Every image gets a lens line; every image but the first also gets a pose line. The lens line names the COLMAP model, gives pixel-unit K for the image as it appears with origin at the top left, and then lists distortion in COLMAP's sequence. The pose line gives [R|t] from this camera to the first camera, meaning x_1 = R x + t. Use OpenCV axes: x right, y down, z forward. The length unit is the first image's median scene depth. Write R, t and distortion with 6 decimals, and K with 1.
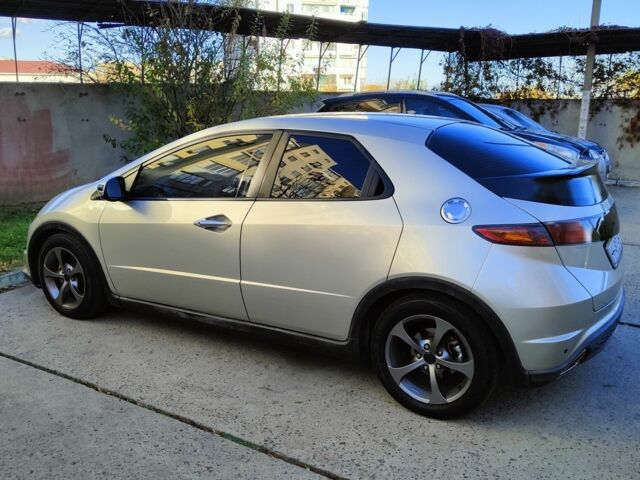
lens RADIAL K [[557.5, 0, 320.0], [0, 557.5, 240.0], [0, 0, 1]] dist [0.012566, 0.002234]
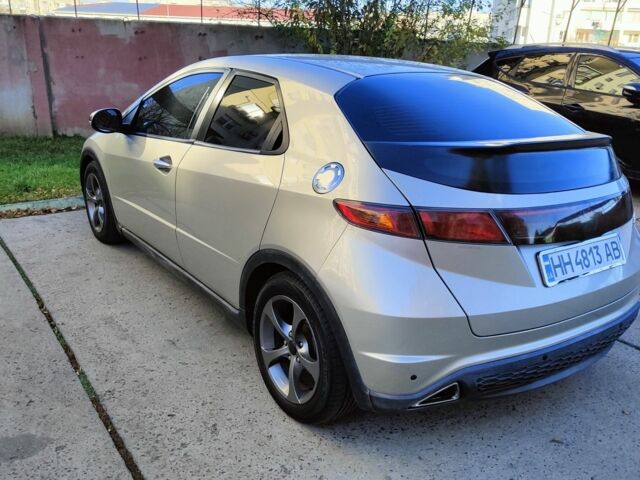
lens RADIAL K [[567.4, 0, 320.0], [0, 567.4, 240.0], [0, 0, 1]] dist [0.019051, -0.004643]
pose [[0.922036, 0.162313, -0.351432, 0.495840], [-0.136547, 0.985865, 0.097079, -0.038785], [0.362222, -0.041523, 0.931166, 0.211790]]
